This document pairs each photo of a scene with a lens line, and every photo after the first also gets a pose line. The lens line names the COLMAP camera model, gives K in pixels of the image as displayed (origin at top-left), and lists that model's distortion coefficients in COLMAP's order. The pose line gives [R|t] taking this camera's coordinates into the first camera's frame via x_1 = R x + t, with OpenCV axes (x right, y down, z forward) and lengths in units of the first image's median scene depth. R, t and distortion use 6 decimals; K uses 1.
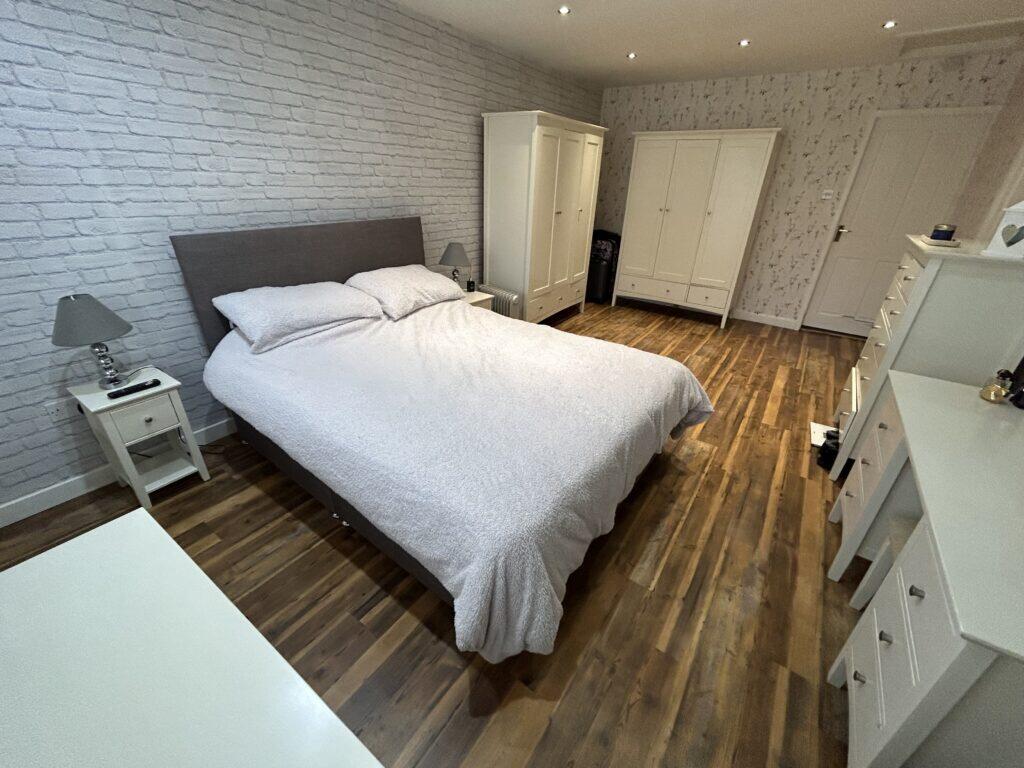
lens RADIAL K [[417.9, 0, 512.0], [0, 417.9, 384.0], [0, 0, 1]] dist [-0.002191, 0.000261]
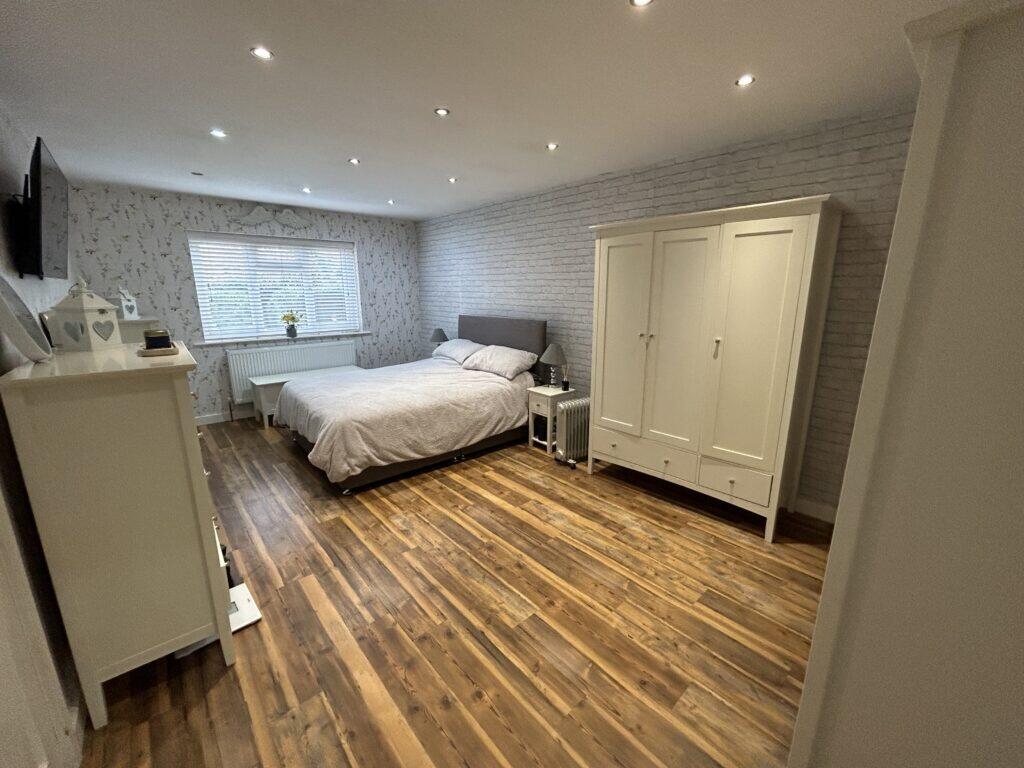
lens RADIAL K [[417.9, 0, 512.0], [0, 417.9, 384.0], [0, 0, 1]] dist [-0.002191, 0.000261]
pose [[-0.232187, 0.184665, -0.954981, 1.059544], [-0.440652, 0.855309, 0.272528, -0.519274], [0.867130, 0.484091, -0.117219, 1.107976]]
